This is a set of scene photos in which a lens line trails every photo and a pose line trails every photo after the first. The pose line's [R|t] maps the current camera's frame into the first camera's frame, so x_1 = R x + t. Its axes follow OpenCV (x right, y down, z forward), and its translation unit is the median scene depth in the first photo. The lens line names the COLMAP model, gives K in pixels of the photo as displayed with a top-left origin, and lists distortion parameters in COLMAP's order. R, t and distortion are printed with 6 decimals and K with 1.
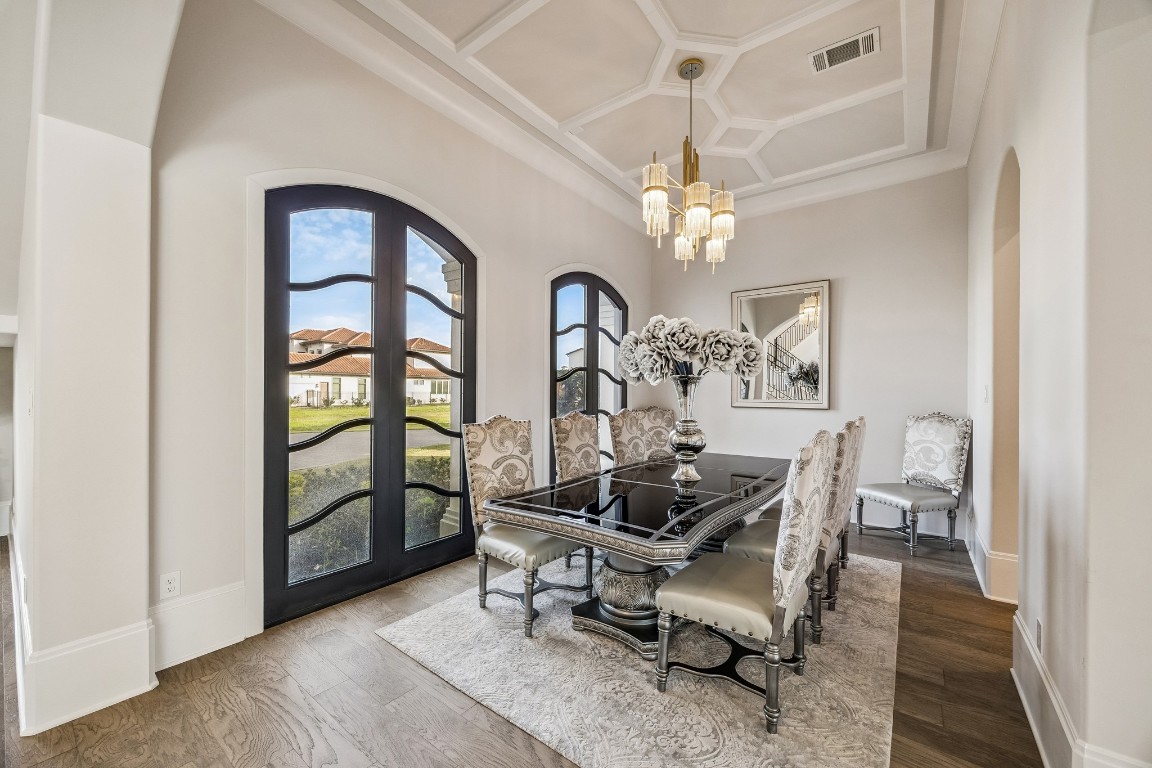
lens RADIAL K [[442.3, 0, 581.6], [0, 442.3, 392.3], [0, 0, 1]] dist [0.000844, 0.000075]
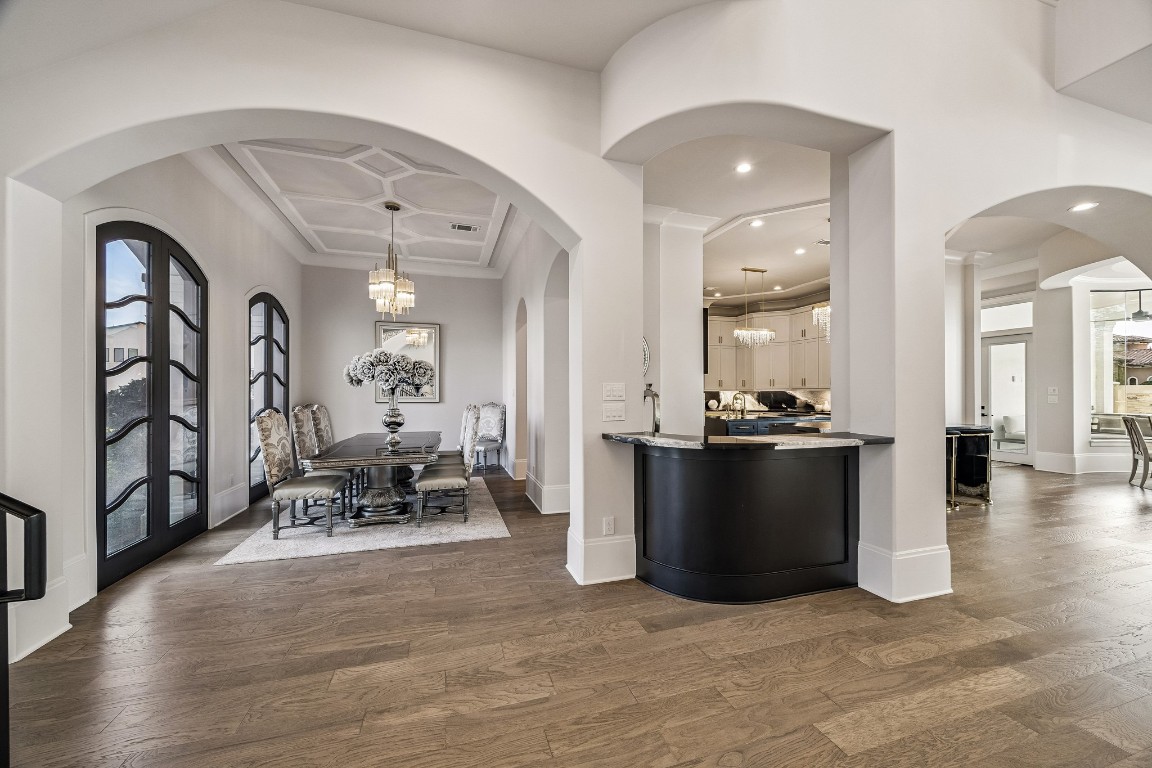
lens RADIAL K [[442.3, 0, 581.6], [0, 442.3, 392.3], [0, 0, 1]] dist [0.000844, 0.000075]
pose [[0.580538, -0.004739, 0.814220, -0.726394], [0.003977, 0.999988, 0.002985, -0.004207], [-0.814224, 0.001505, 0.580549, -0.601192]]
